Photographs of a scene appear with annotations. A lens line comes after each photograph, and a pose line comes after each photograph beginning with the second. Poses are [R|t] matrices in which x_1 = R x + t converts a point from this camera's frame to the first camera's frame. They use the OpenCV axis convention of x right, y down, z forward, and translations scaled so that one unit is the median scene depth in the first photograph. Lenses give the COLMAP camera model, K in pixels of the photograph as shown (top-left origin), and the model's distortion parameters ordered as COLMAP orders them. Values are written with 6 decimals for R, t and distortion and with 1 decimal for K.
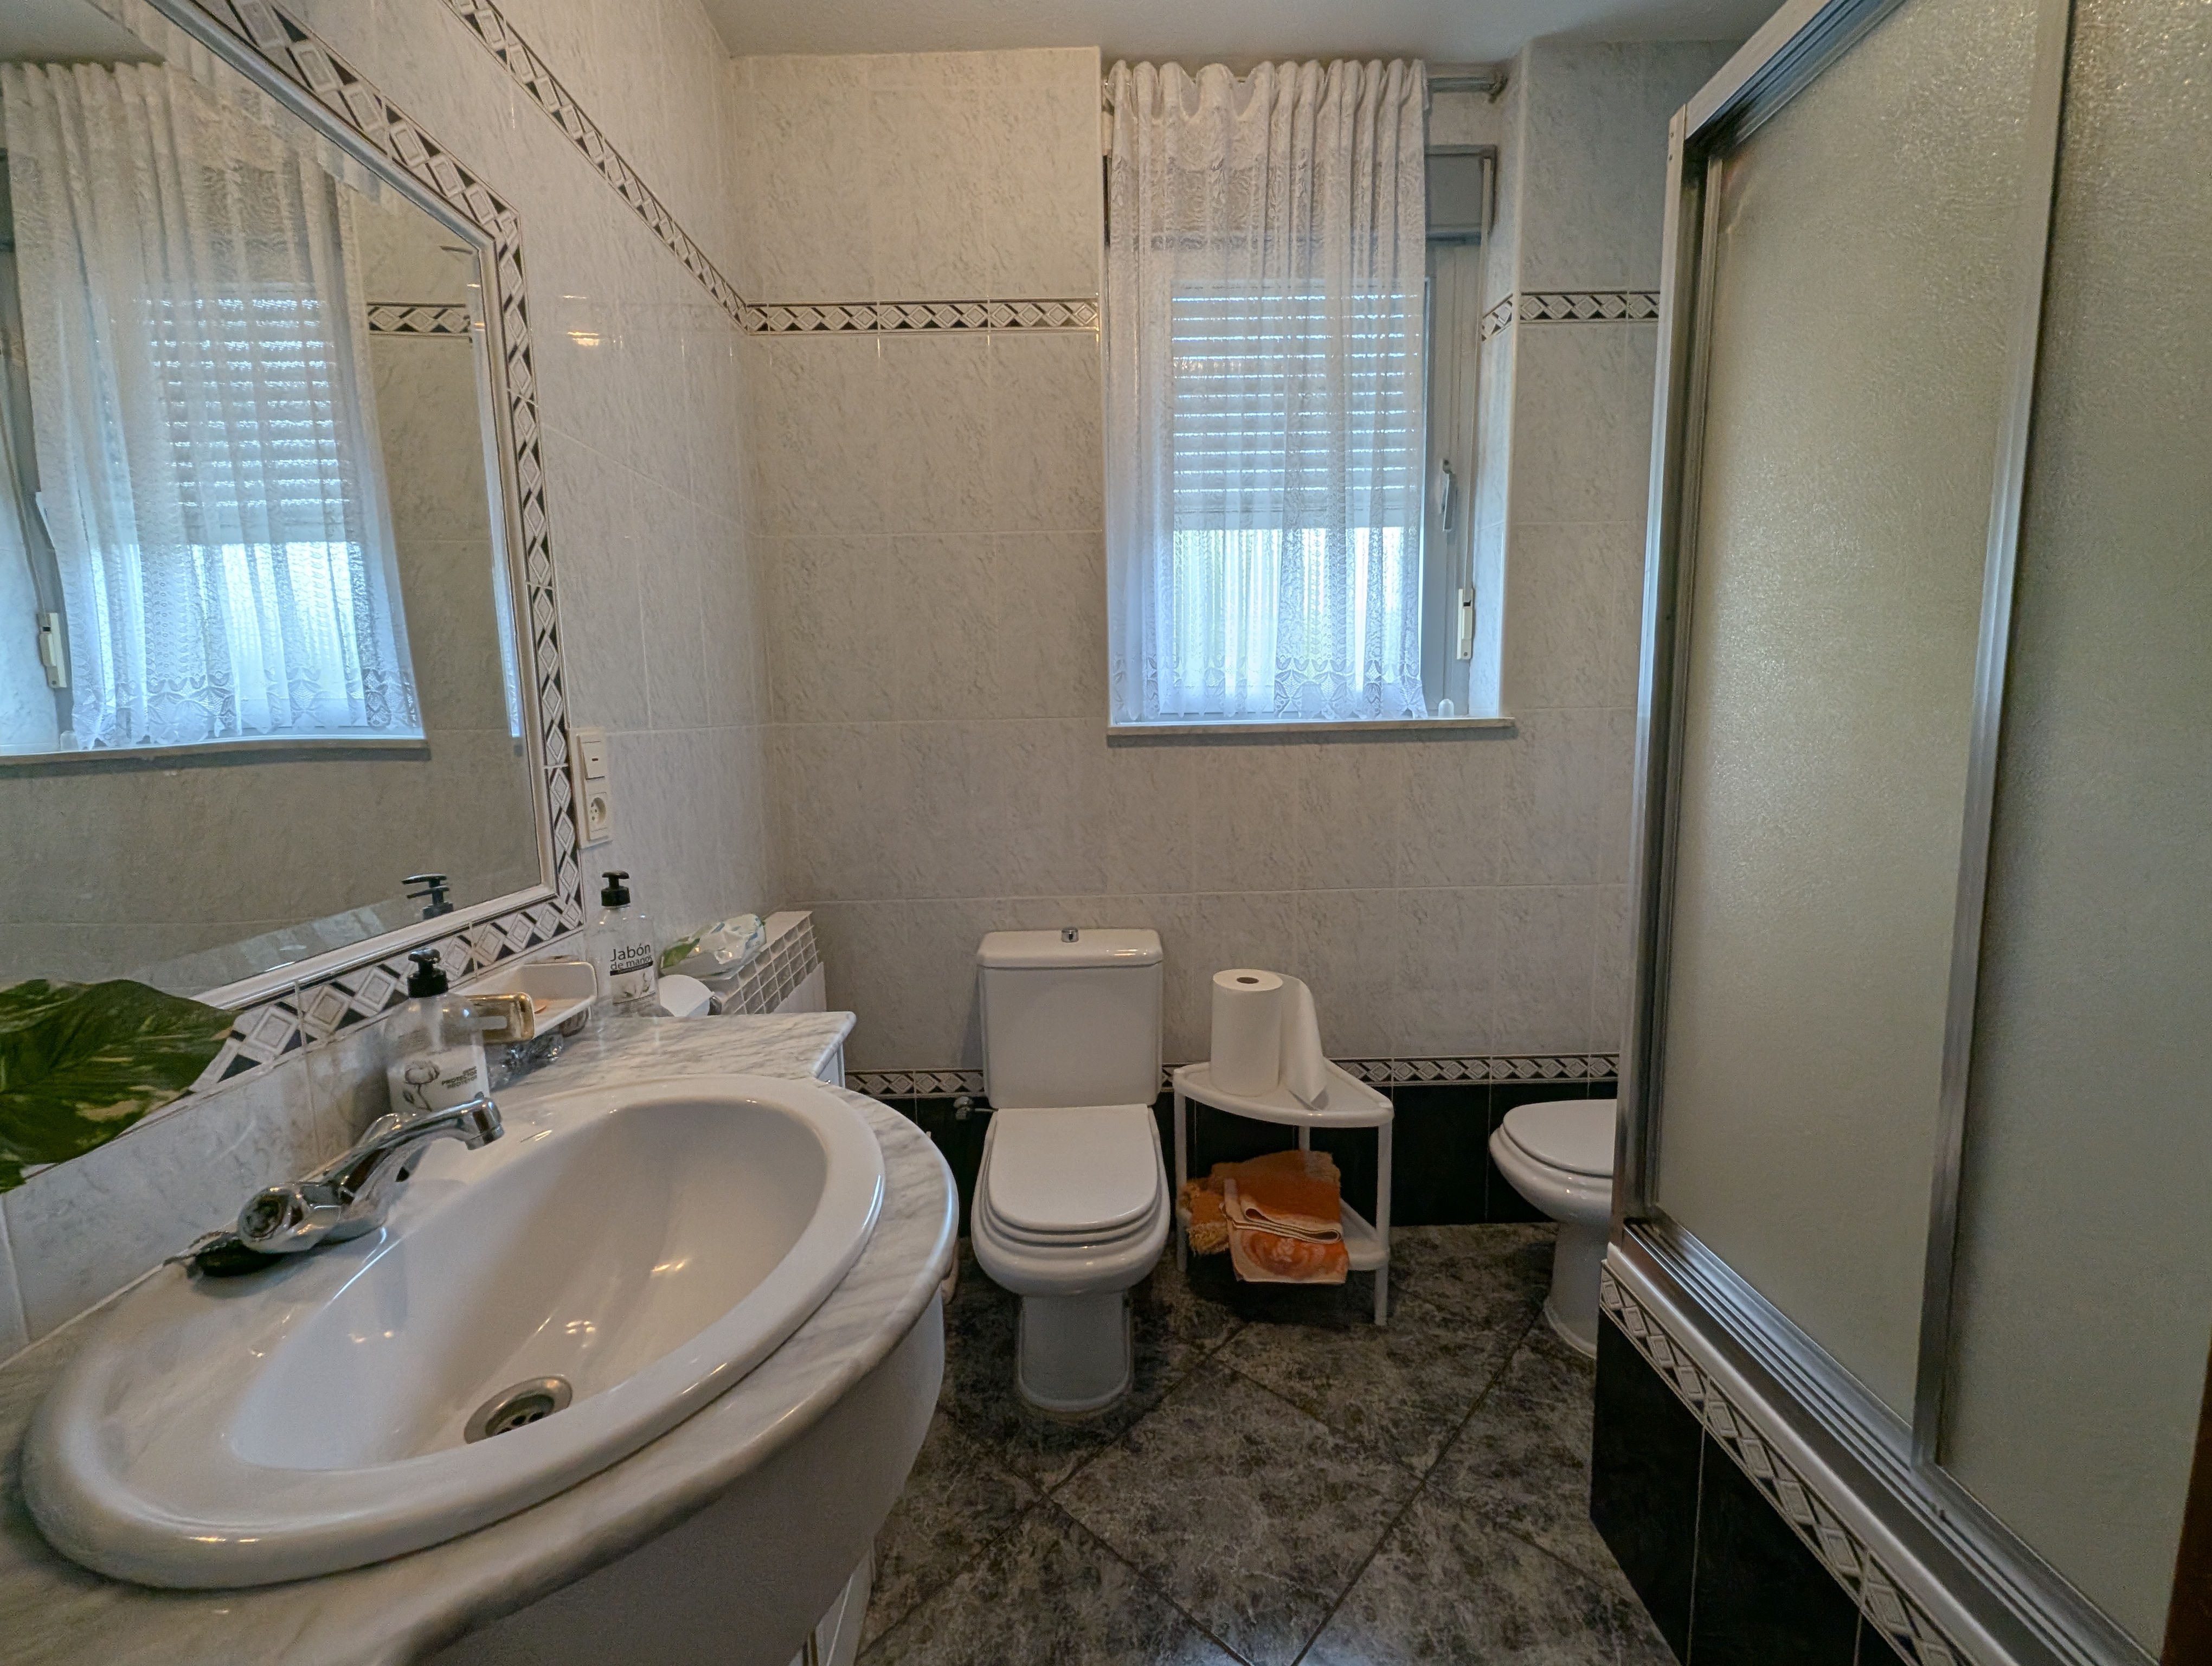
lens RADIAL K [[914.7, 0, 1108.0], [0, 914.7, 826.8], [0, 0, 1]] dist [0.002045, -0.000786]
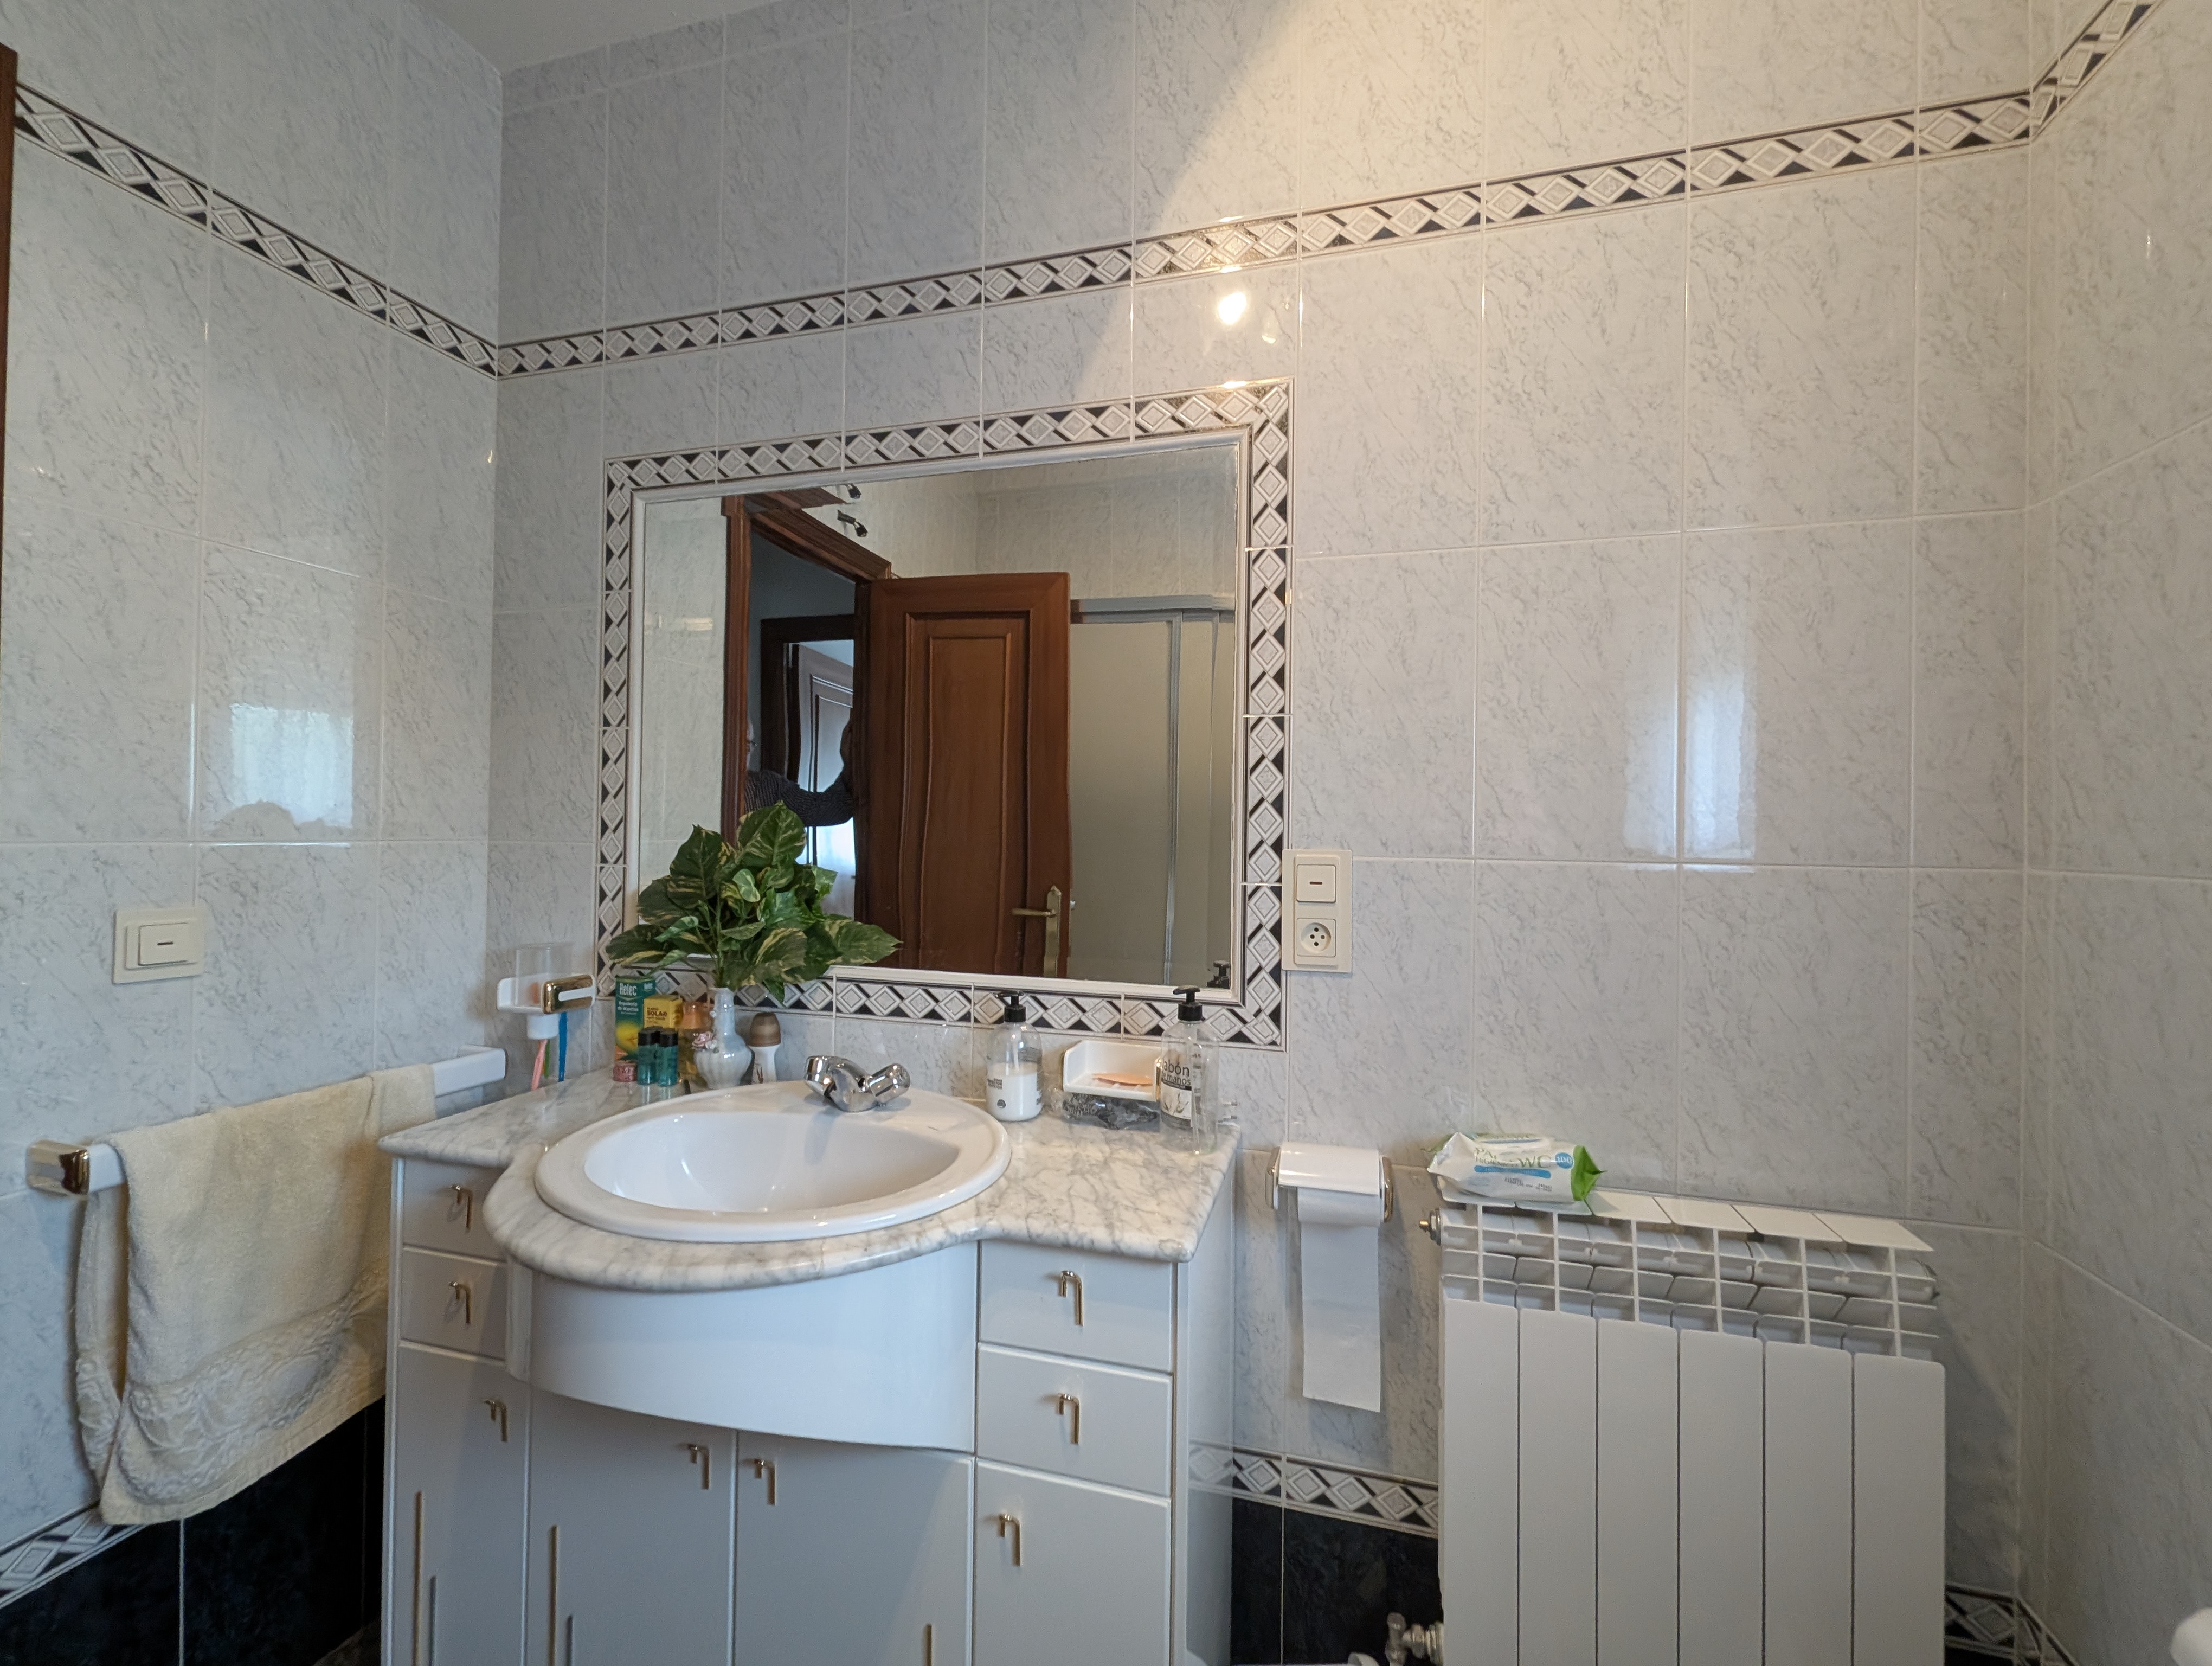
lens RADIAL K [[914.7, 0, 1108.0], [0, 914.7, 826.8], [0, 0, 1]] dist [0.002045, -0.000786]
pose [[-0.294477, 0.011255, -0.955592, 0.462134], [-0.132342, 0.989816, 0.052440, -0.168567], [0.946451, 0.141907, -0.289988, 1.169617]]
